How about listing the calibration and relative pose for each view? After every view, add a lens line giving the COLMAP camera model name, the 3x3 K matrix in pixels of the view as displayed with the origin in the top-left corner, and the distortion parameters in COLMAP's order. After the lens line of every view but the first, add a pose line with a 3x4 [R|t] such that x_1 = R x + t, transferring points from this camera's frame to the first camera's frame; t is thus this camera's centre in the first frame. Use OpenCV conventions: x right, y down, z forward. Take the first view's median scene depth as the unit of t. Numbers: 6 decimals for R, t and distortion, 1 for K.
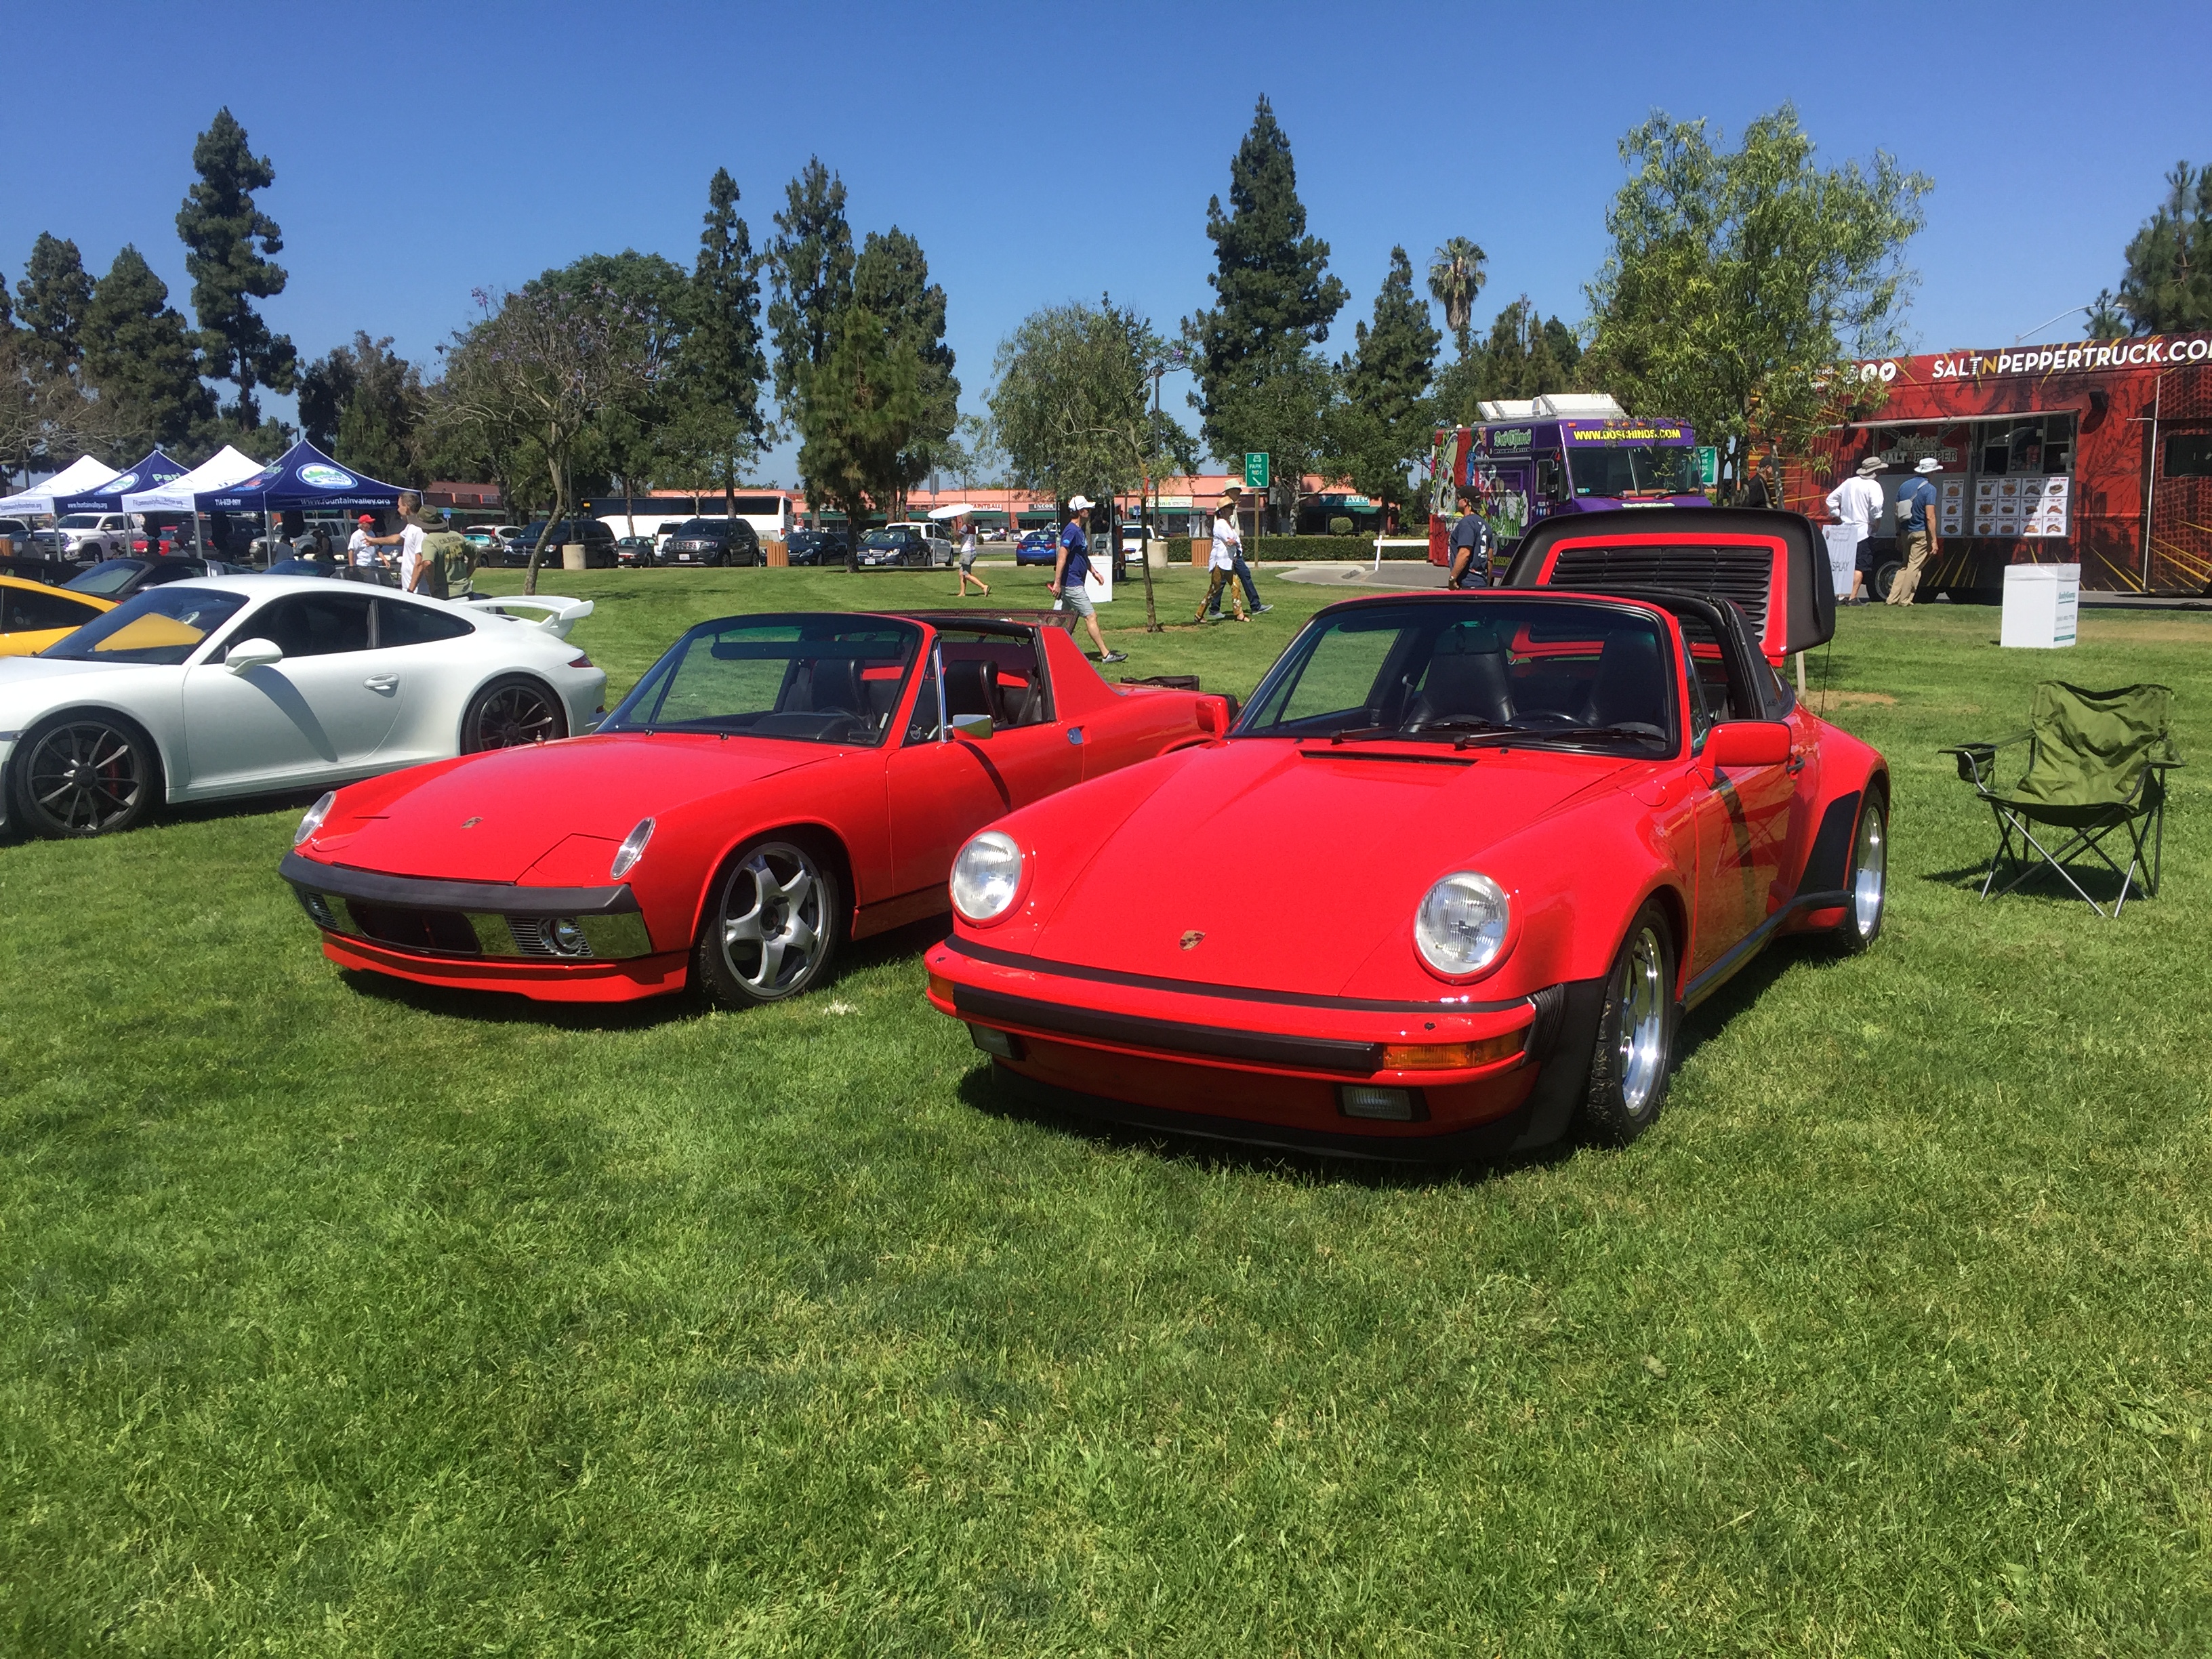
lens RADIAL K [[1837.6, 0, 1024.1], [0, 1837.6, 839.6], [0, 0, 1]] dist [0.073235, -0.087303]
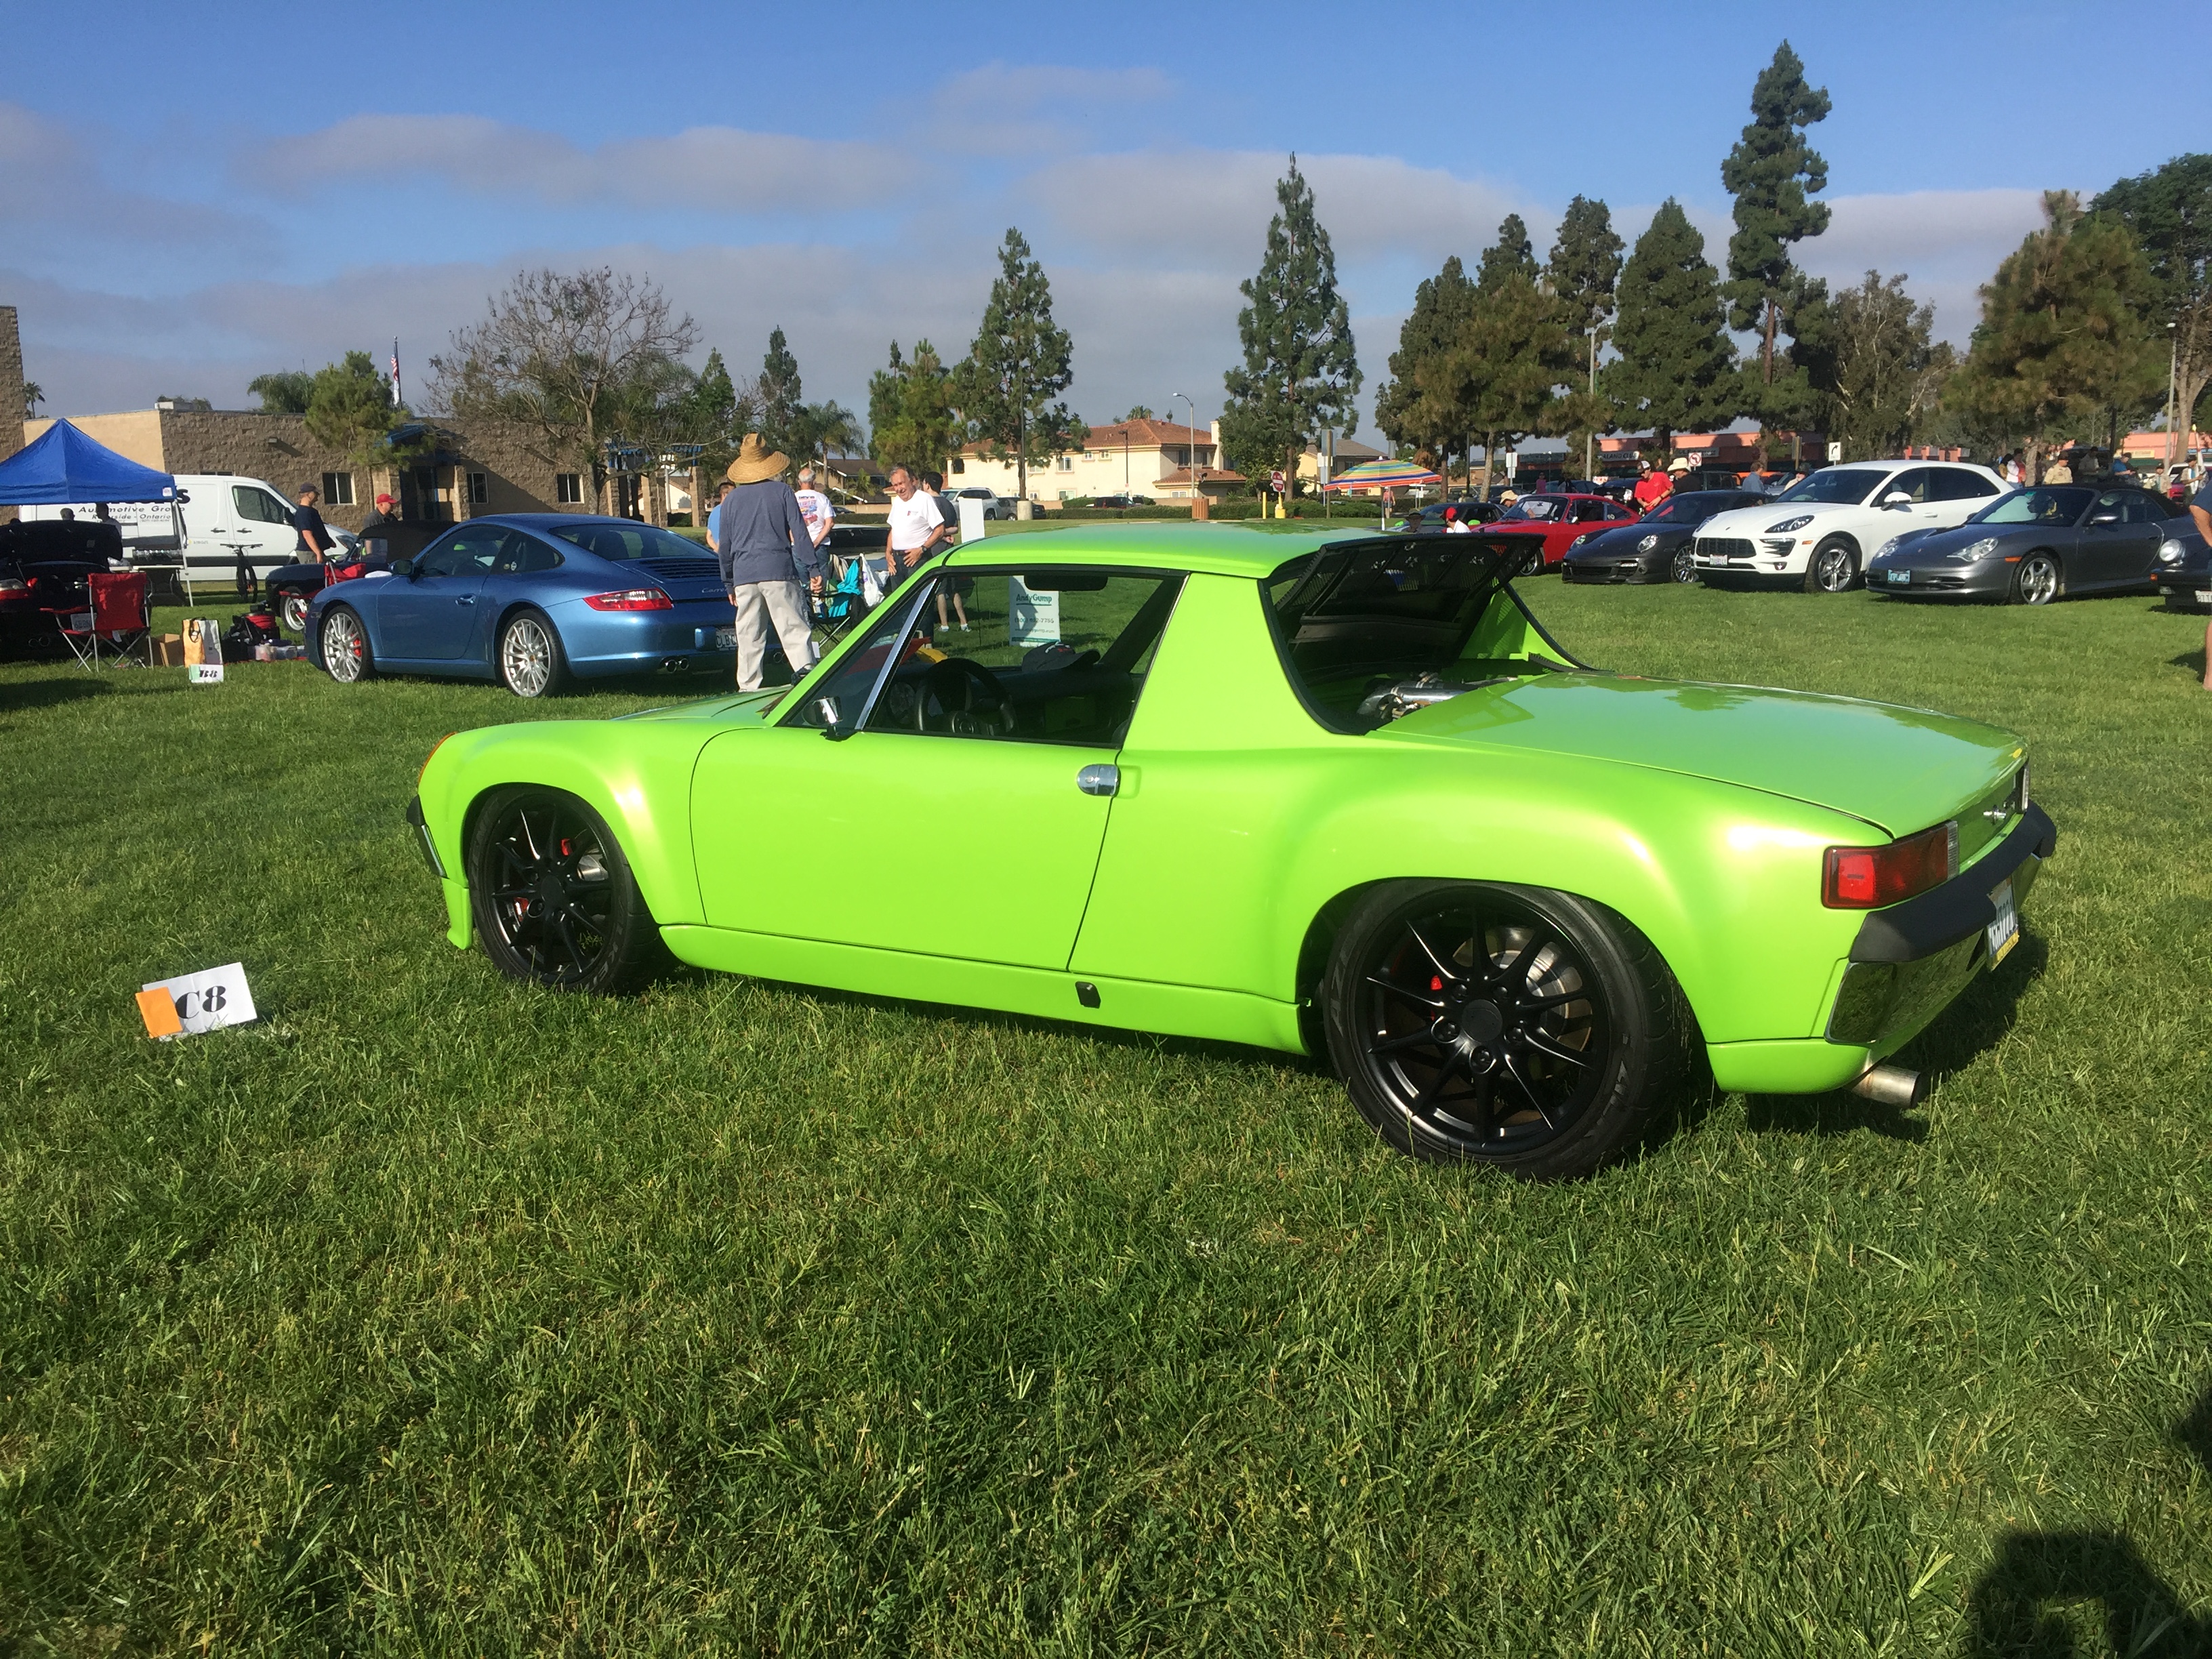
lens RADIAL K [[1837.6, 0, 1110.5], [0, 1837.6, 844.4], [0, 0, 1]] dist [0.073235, -0.087303]
pose [[0.866131, 0.074779, -0.494191, -0.224859], [-0.064963, 0.997200, 0.037036, 0.002194], [0.495577, 0.000026, 0.868564, 0.007163]]
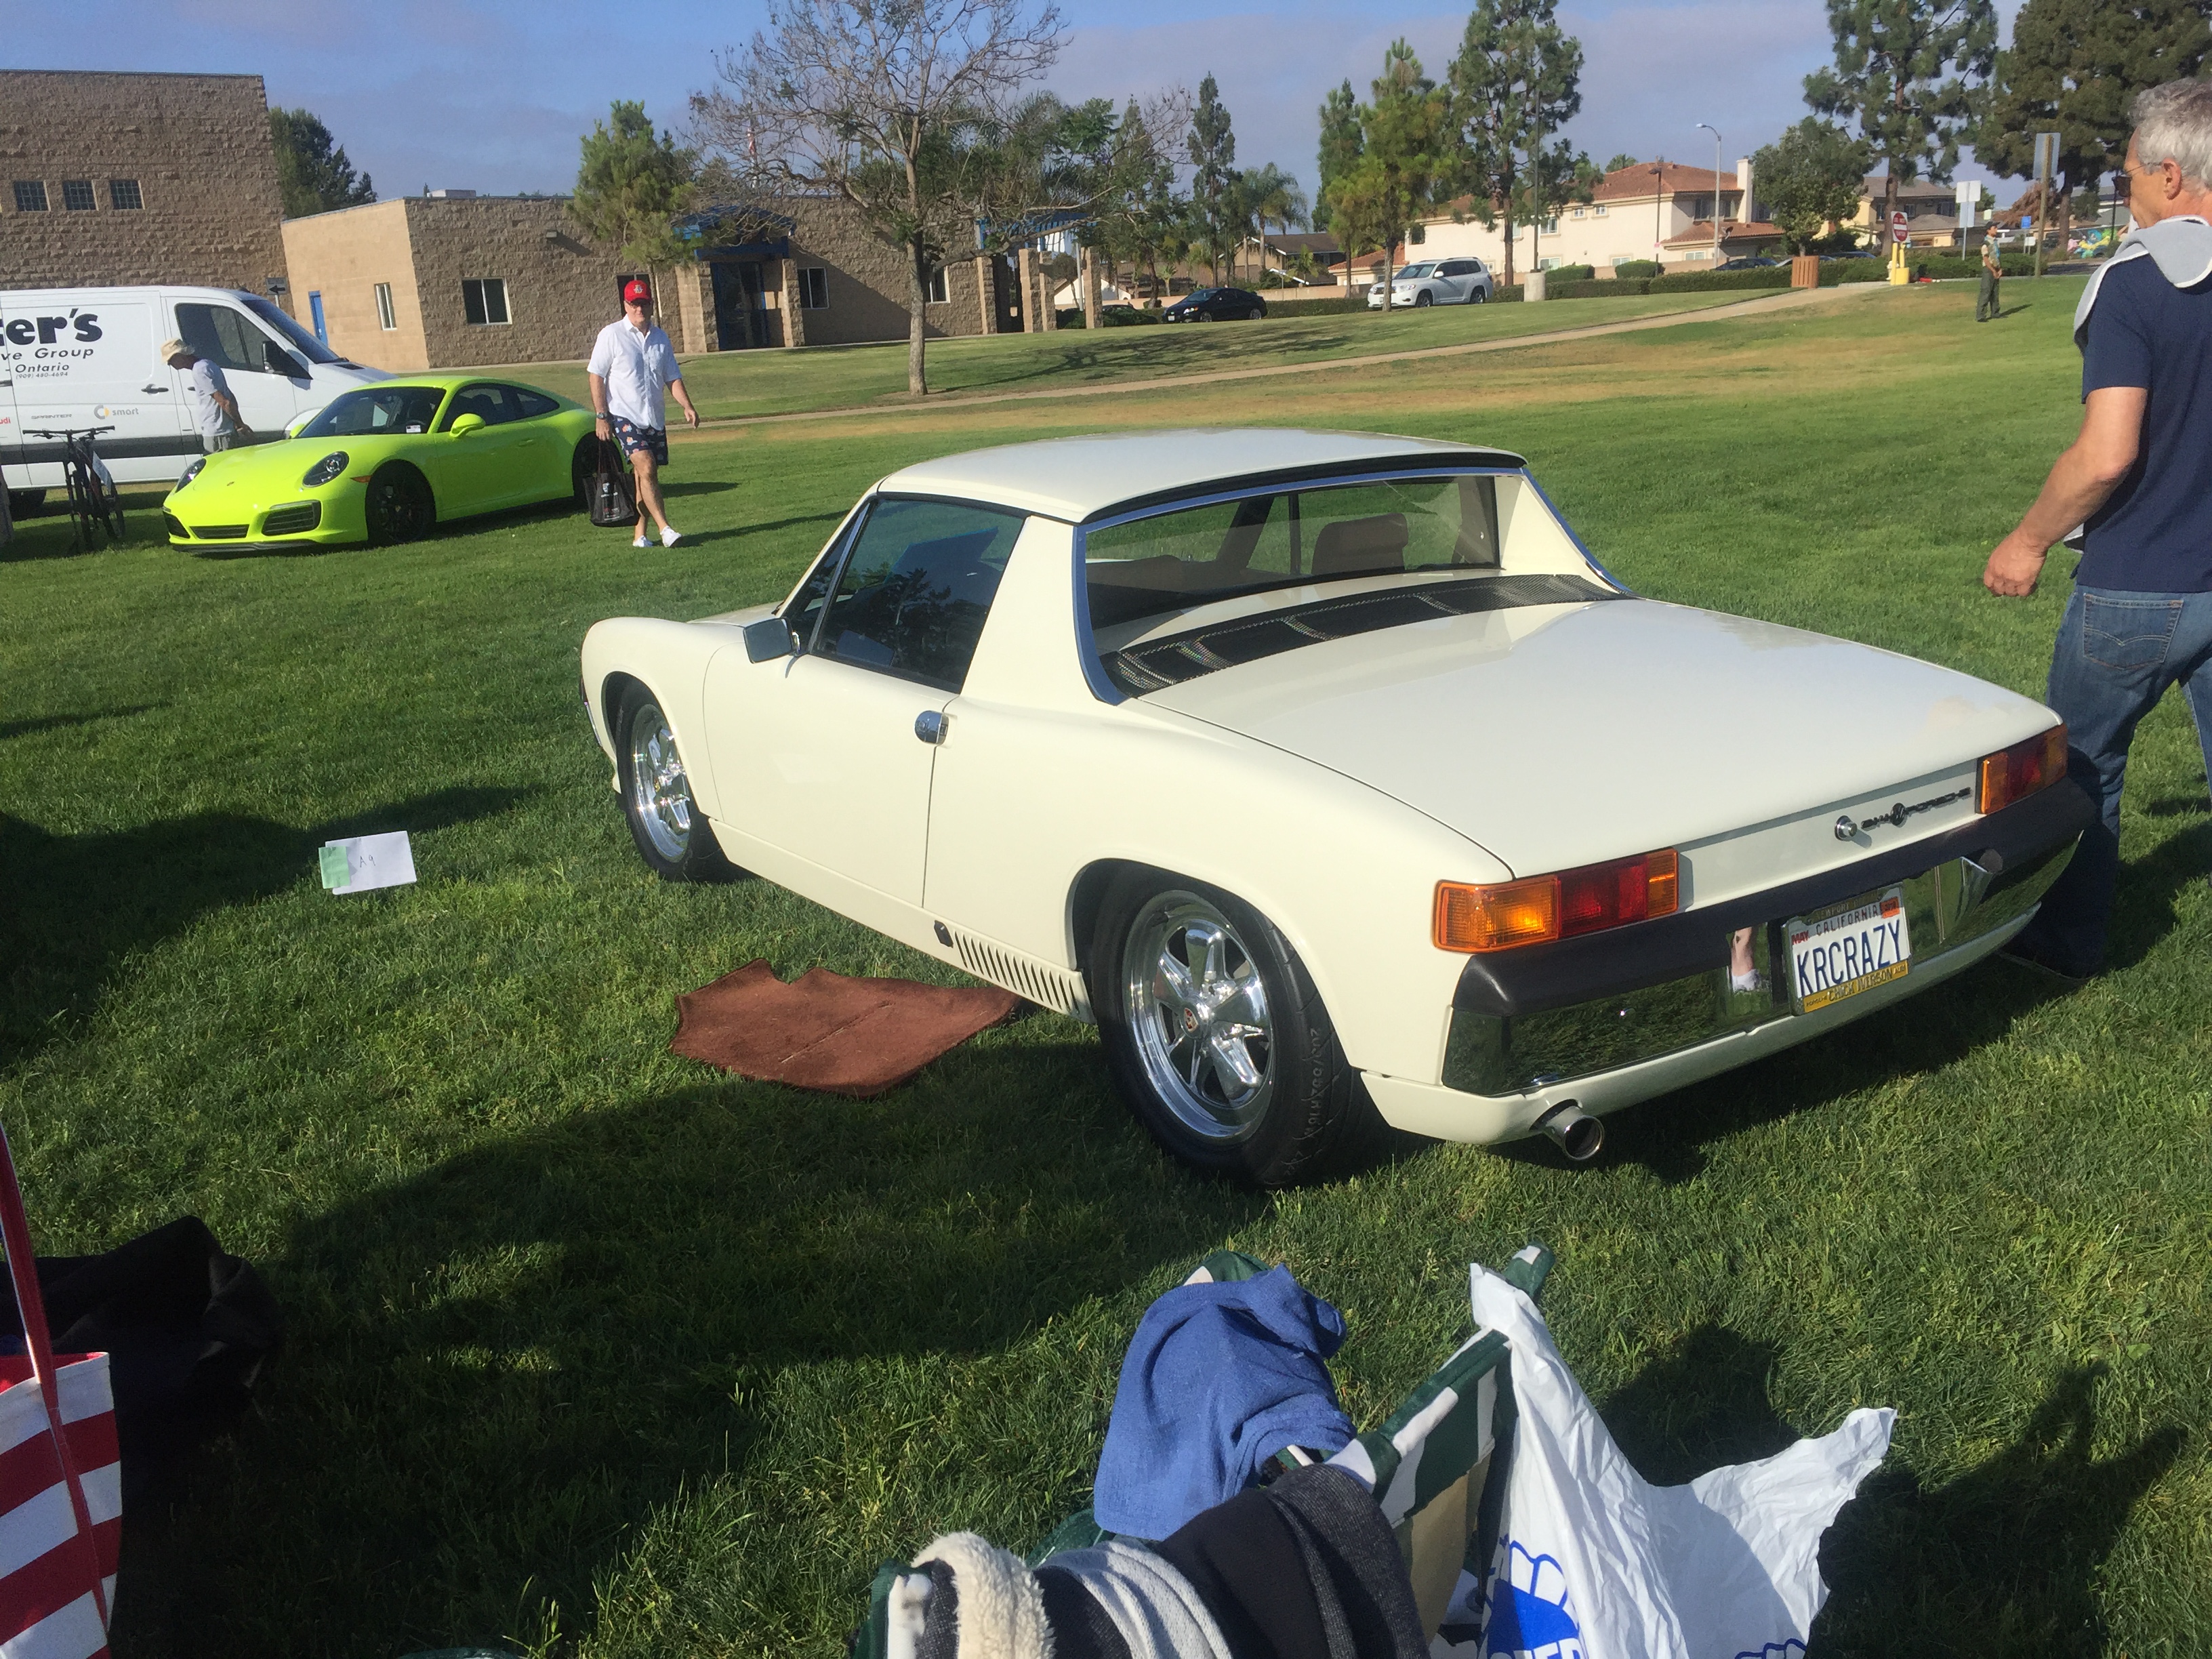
lens RADIAL K [[1837.6, 0, 1131.7], [0, 1837.6, 899.0], [0, 0, 1]] dist [0.073235, -0.087303]
pose [[0.735886, 0.168045, -0.655921, -0.313946], [-0.057076, 0.980661, 0.187209, -0.017738], [0.674695, -0.100328, 0.731246, 0.119932]]
